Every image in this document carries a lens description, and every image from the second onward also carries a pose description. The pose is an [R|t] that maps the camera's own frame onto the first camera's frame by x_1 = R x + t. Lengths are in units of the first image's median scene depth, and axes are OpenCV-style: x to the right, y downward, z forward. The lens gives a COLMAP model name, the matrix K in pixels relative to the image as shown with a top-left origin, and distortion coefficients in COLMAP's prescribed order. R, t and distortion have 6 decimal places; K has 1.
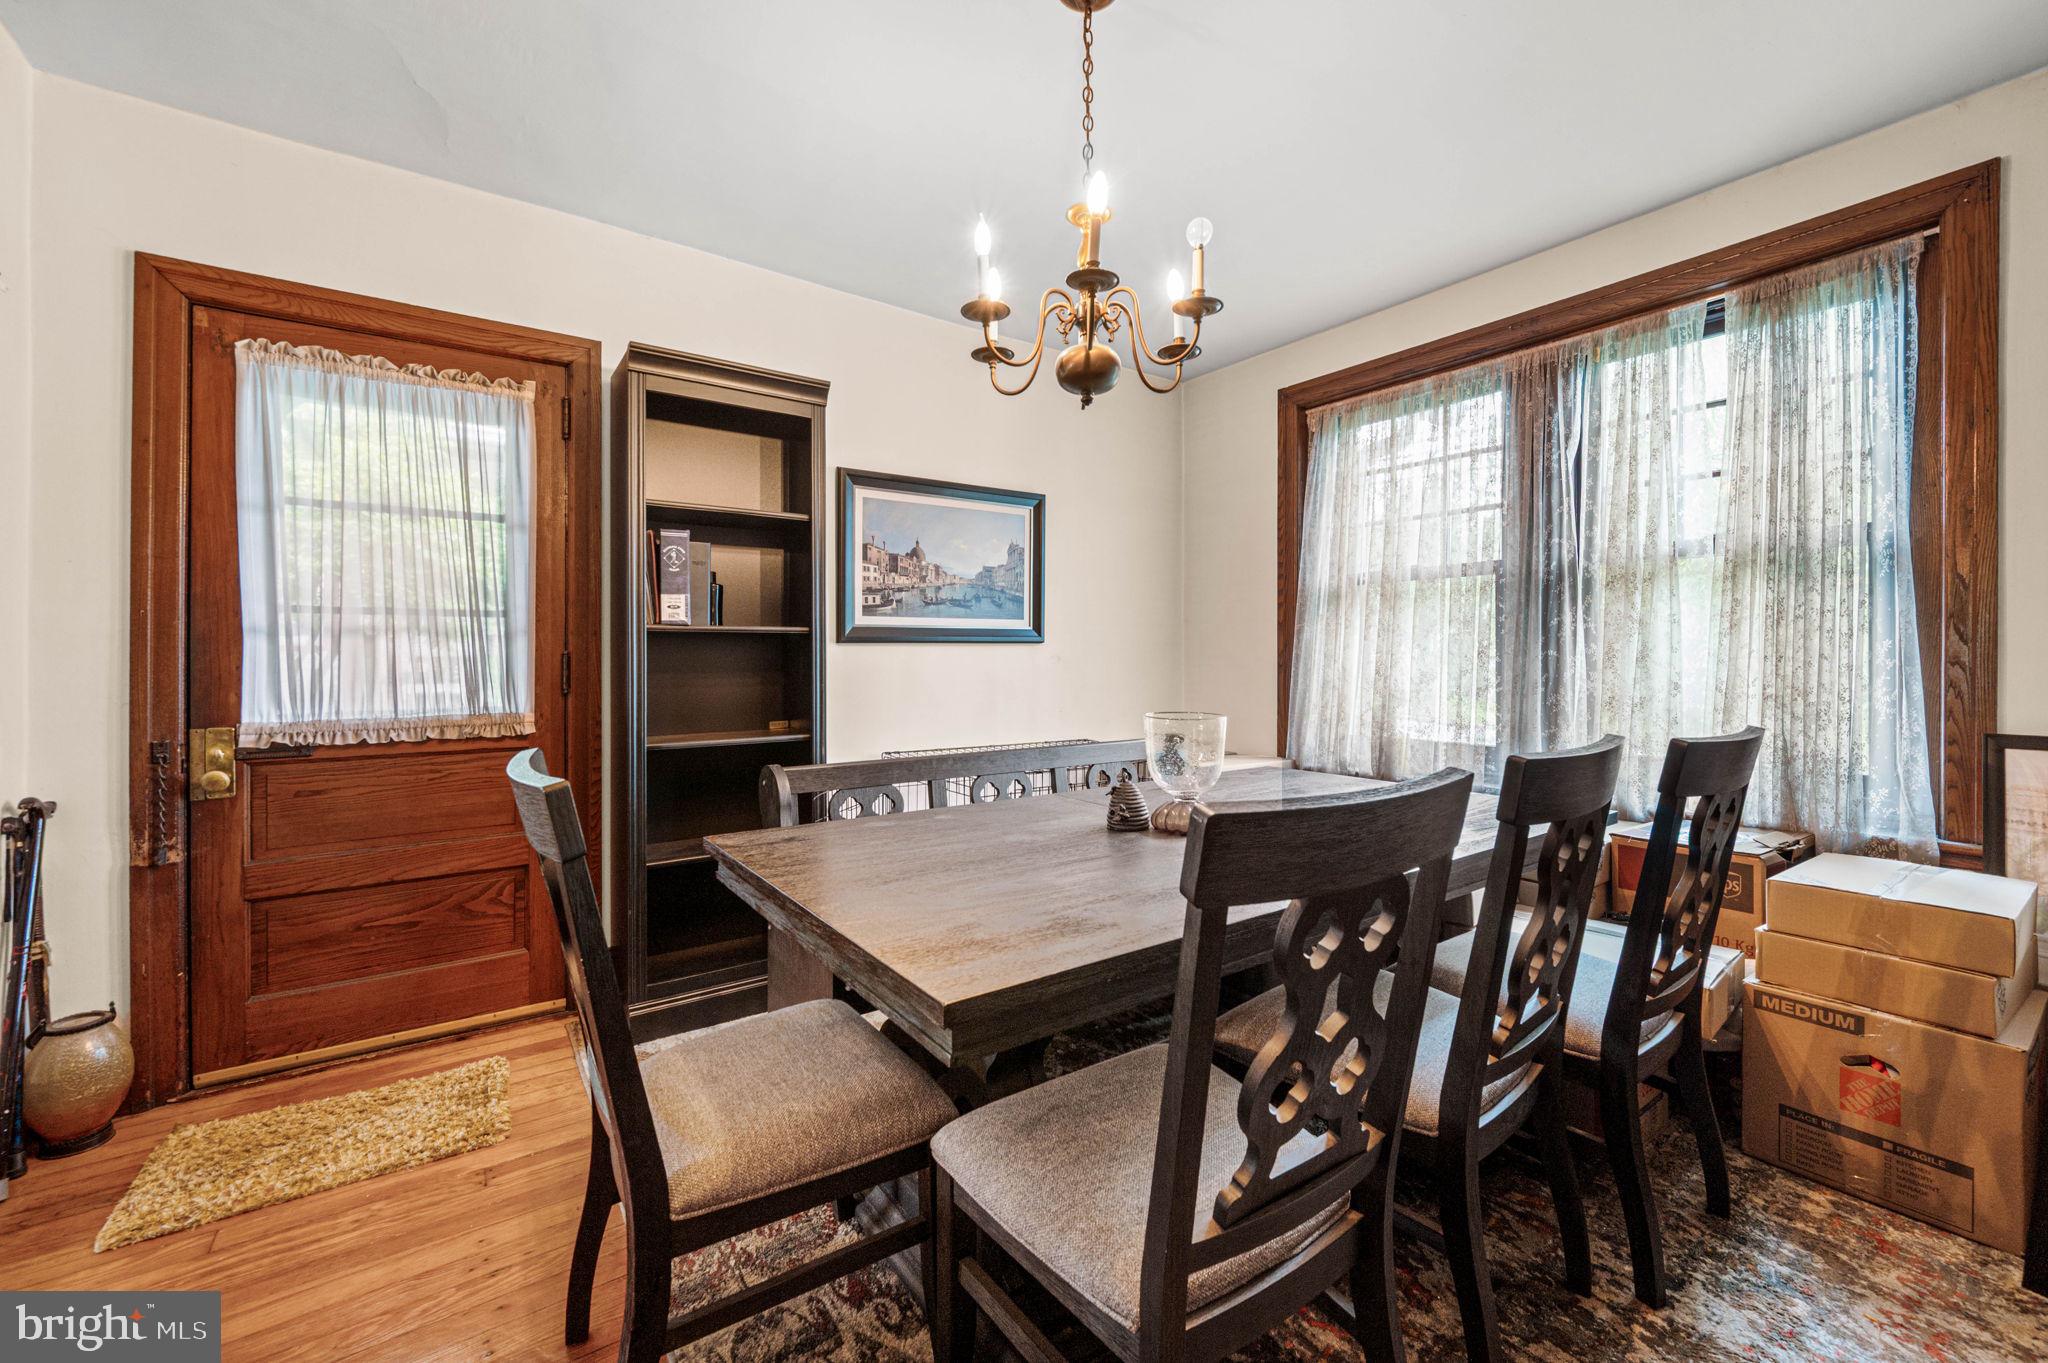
lens RADIAL K [[814.5, 0, 1030.4], [0, 814.5, 660.7], [0, 0, 1]] dist [0.000442, 0.000064]
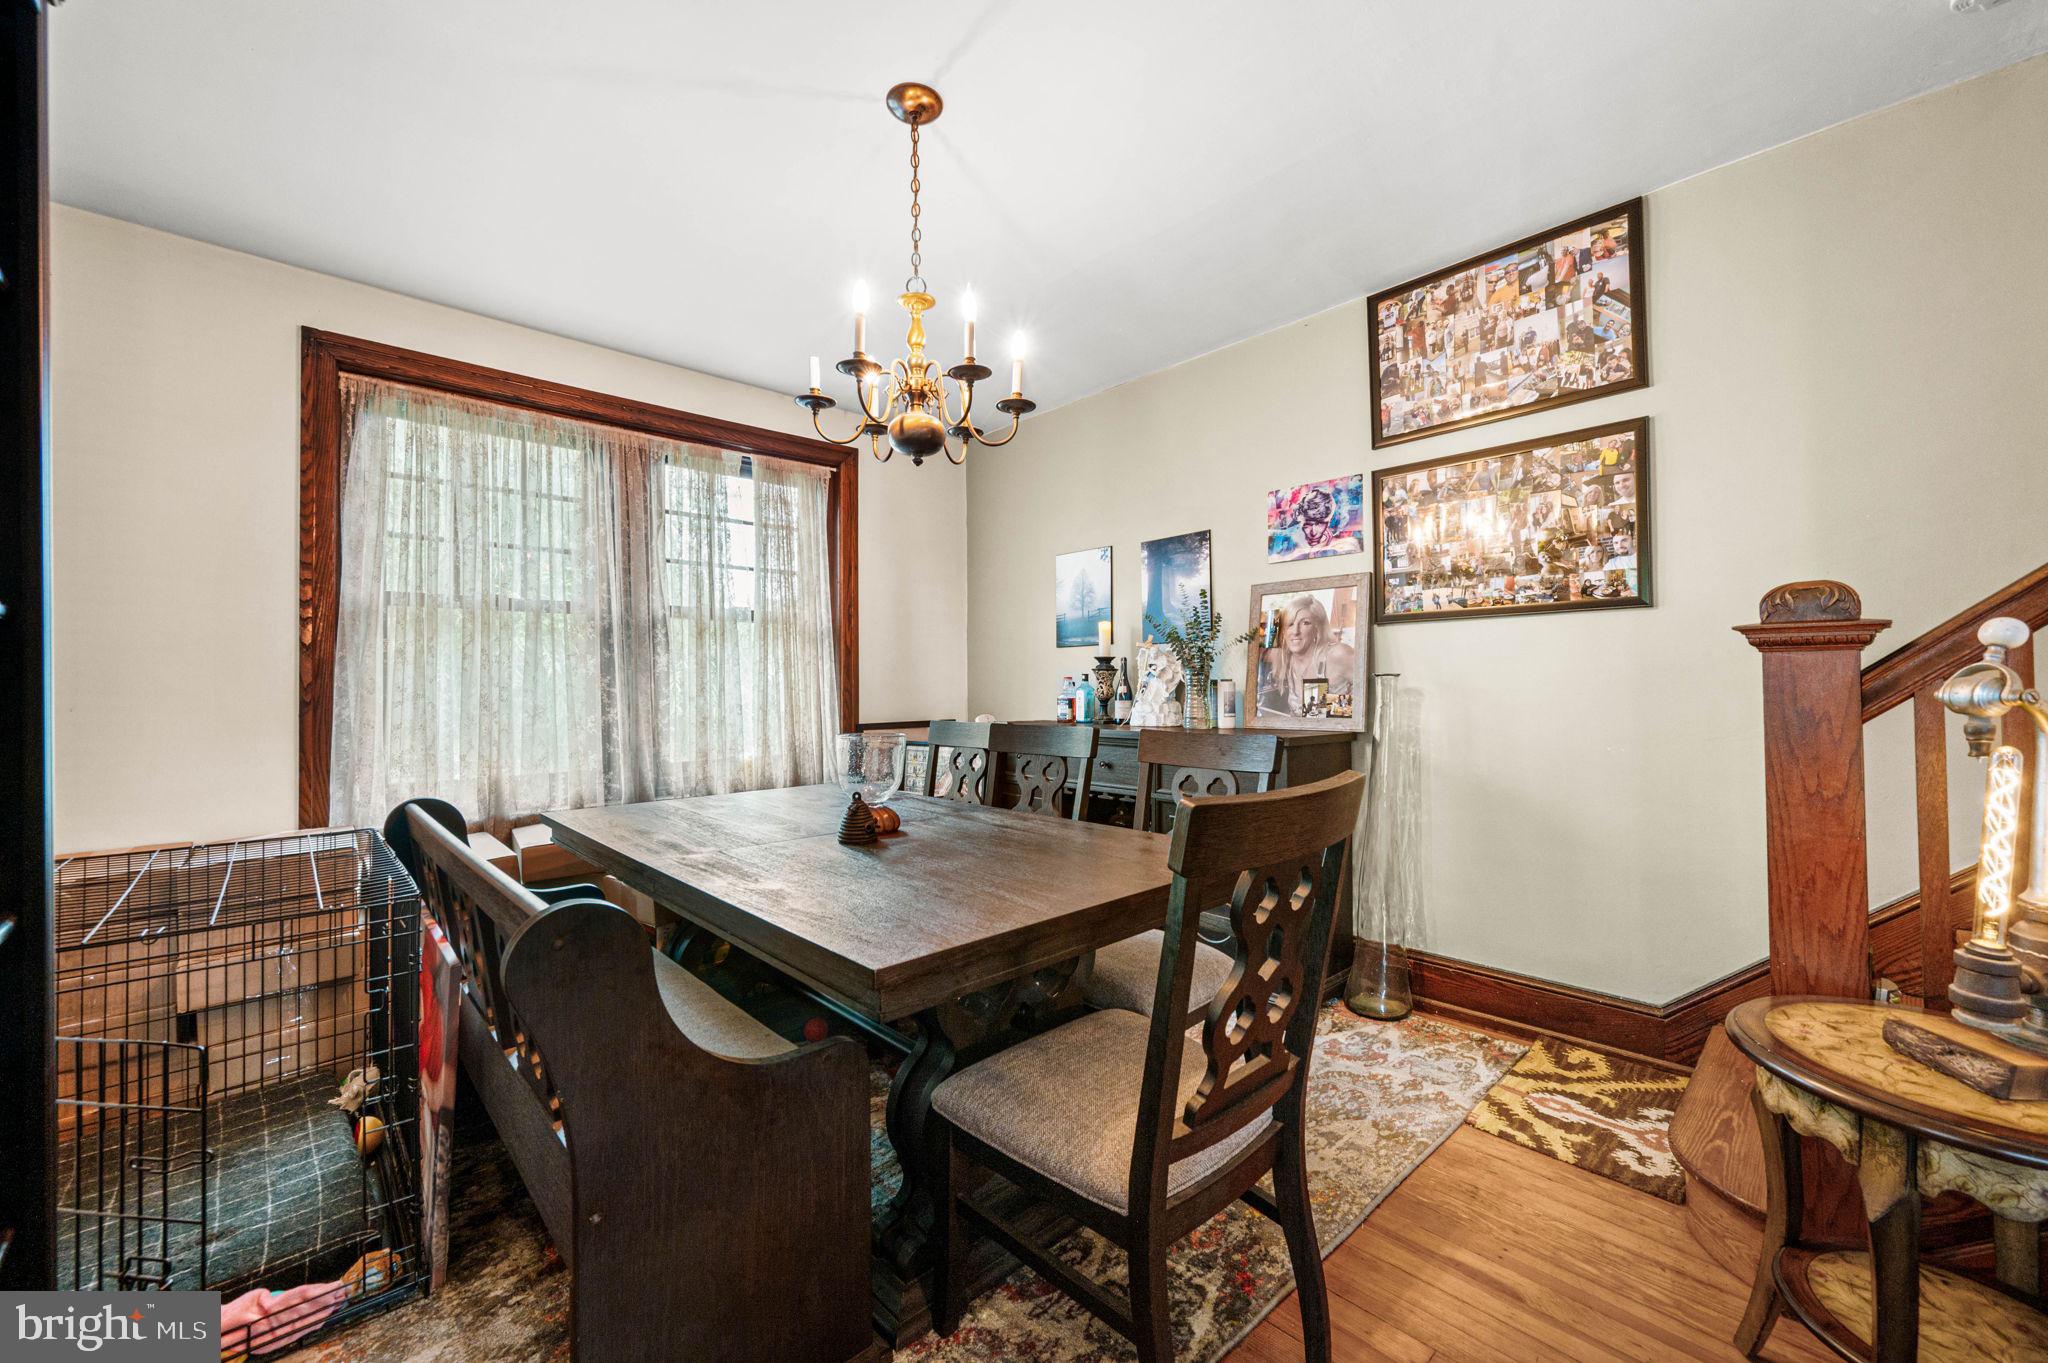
lens RADIAL K [[814.5, 0, 1030.4], [0, 814.5, 660.7], [0, 0, 1]] dist [0.000442, 0.000064]
pose [[-0.126447, 0.035690, 0.991331, -0.714034], [0.015681, 0.999300, -0.033977, 0.003724], [-0.991849, 0.011249, -0.126918, 0.650927]]
